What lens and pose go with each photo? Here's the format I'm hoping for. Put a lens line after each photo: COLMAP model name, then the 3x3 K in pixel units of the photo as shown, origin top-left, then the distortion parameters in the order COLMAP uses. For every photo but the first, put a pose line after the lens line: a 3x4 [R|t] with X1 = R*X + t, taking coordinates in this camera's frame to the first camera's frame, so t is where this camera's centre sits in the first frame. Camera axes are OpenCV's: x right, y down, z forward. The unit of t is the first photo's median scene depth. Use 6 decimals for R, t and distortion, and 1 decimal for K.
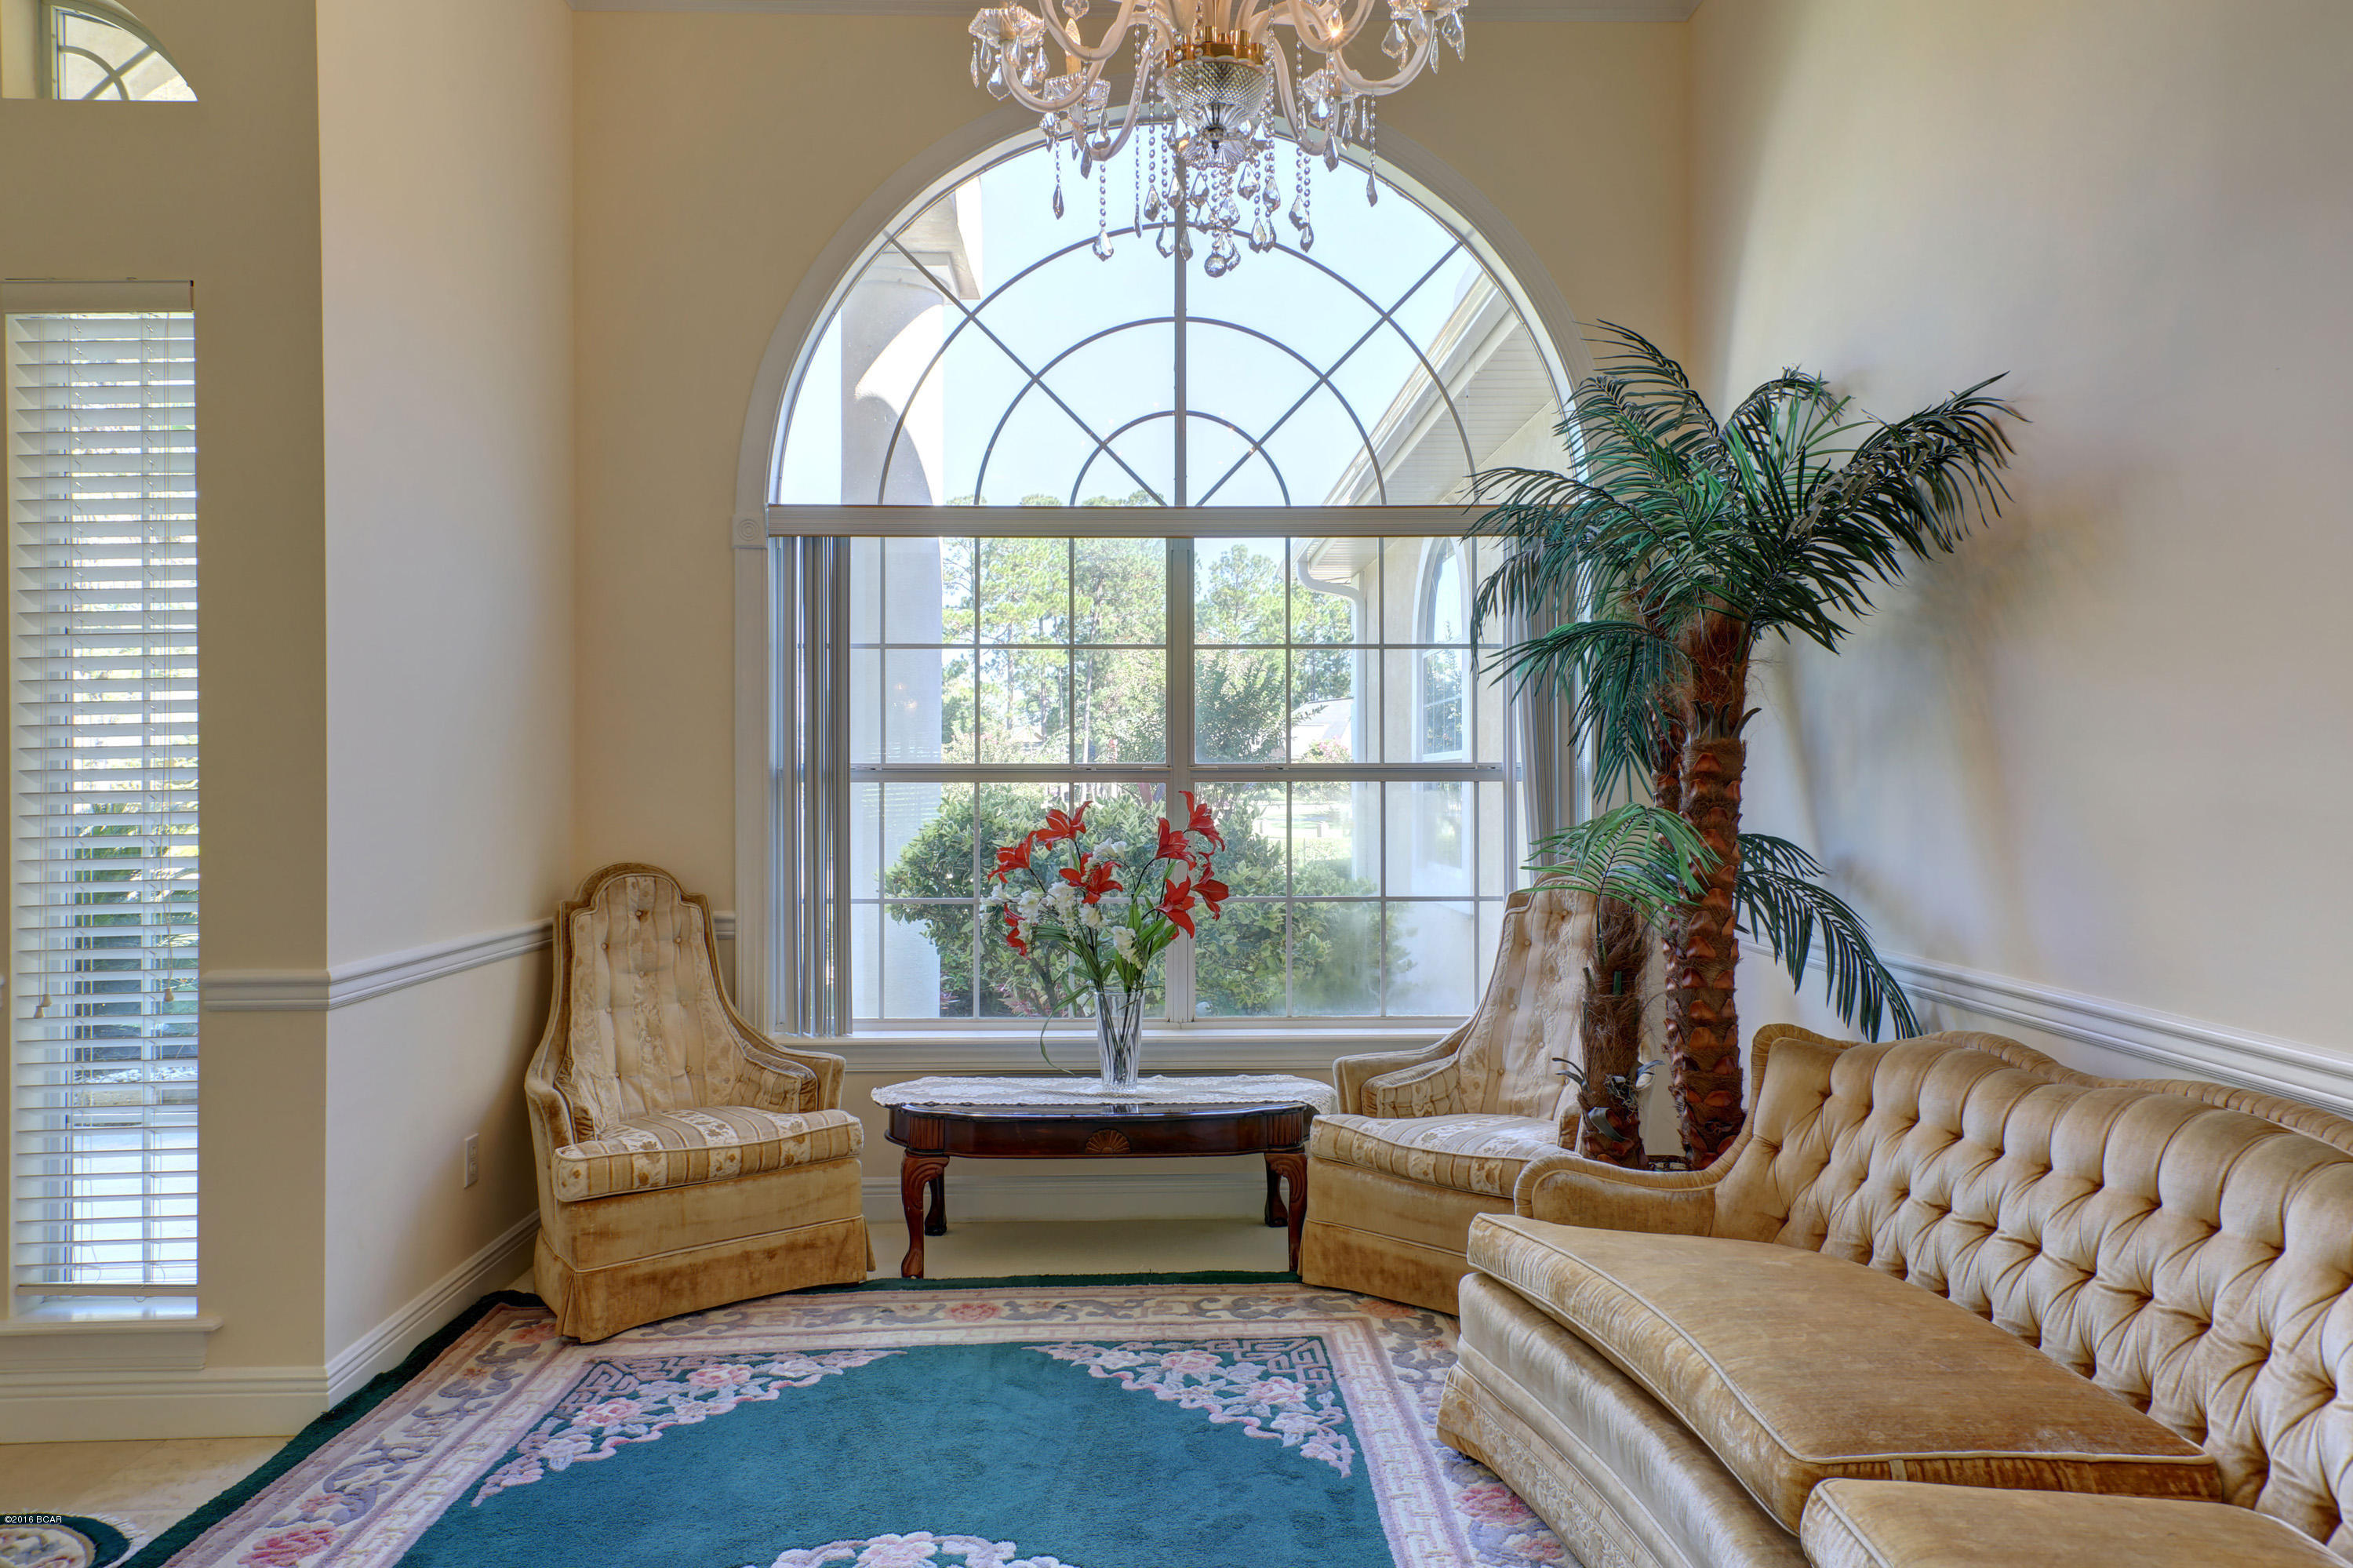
lens RADIAL K [[1526.4, 0, 1176.5], [0, 1526.4, 784.0], [0, 0, 1]] dist [0.015721, 0.001605]
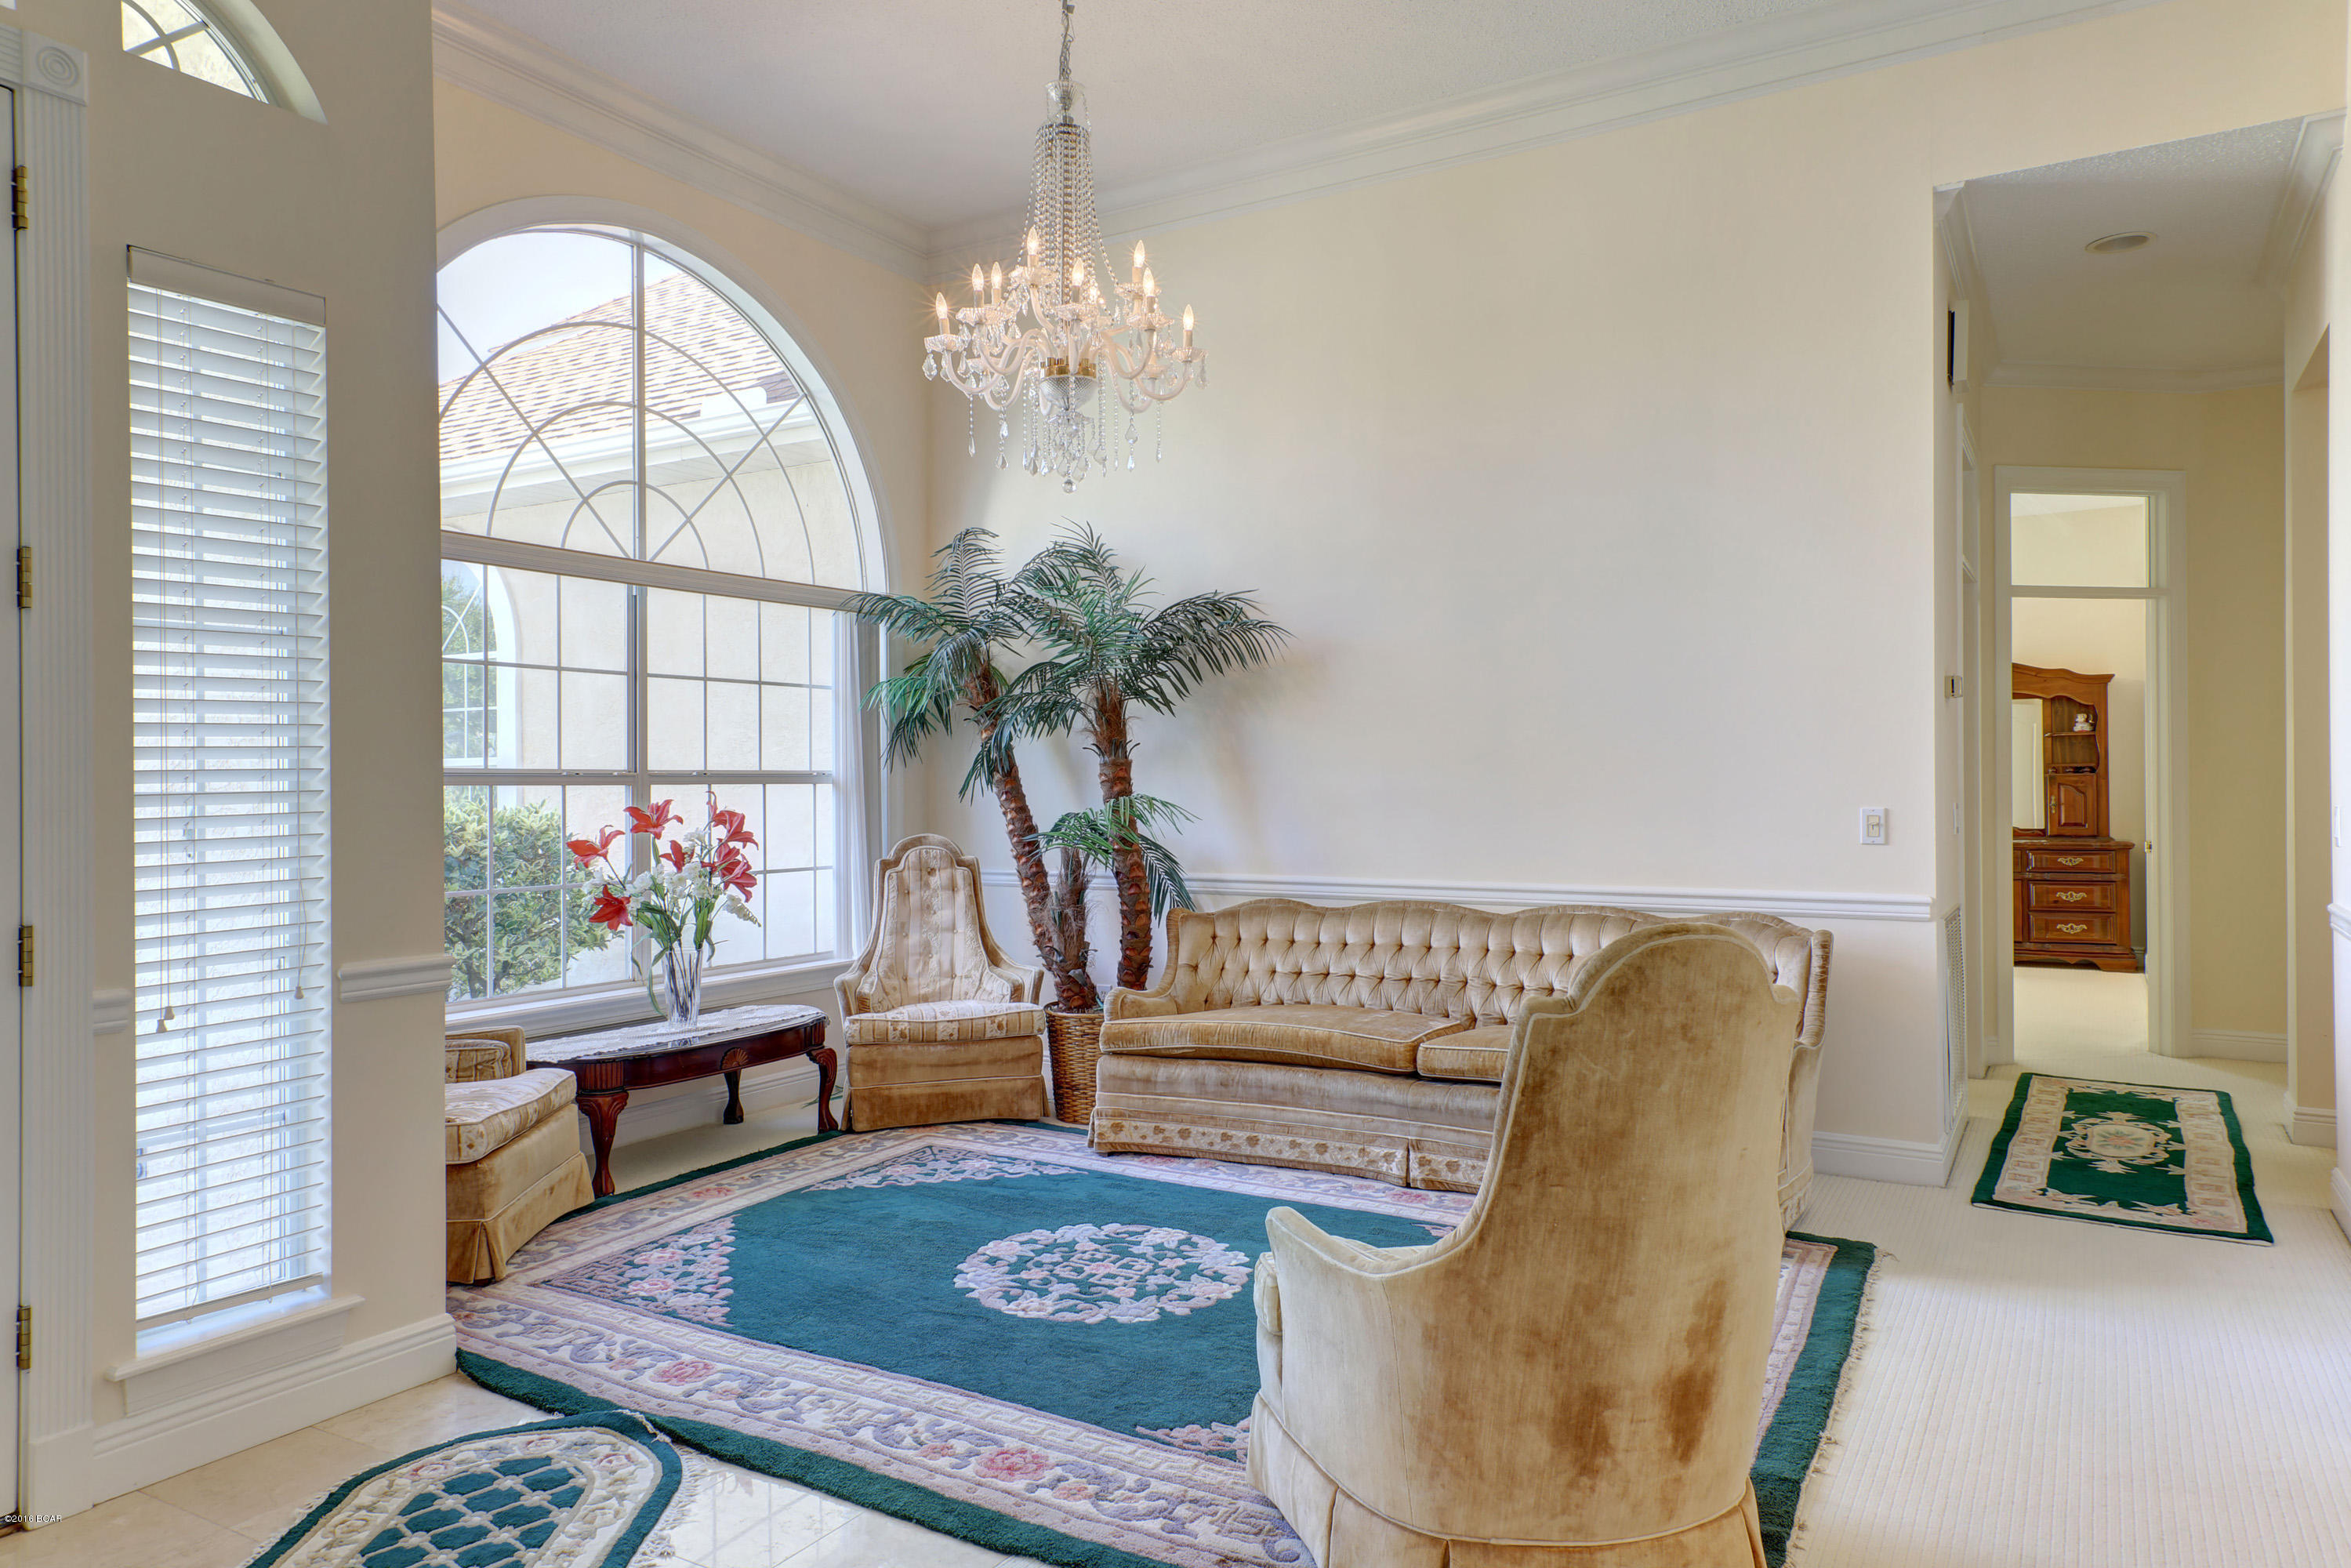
lens RADIAL K [[1525.1, 0, 1175.5], [0, 1525.1, 784.0], [0, 0, 1]] dist [0.015721, 0.001605]
pose [[0.535536, -0.000881, 0.844512, -1.028003], [0.005950, 0.999979, -0.002730, 0.004851], [-0.844491, 0.006487, 0.535530, -0.027125]]
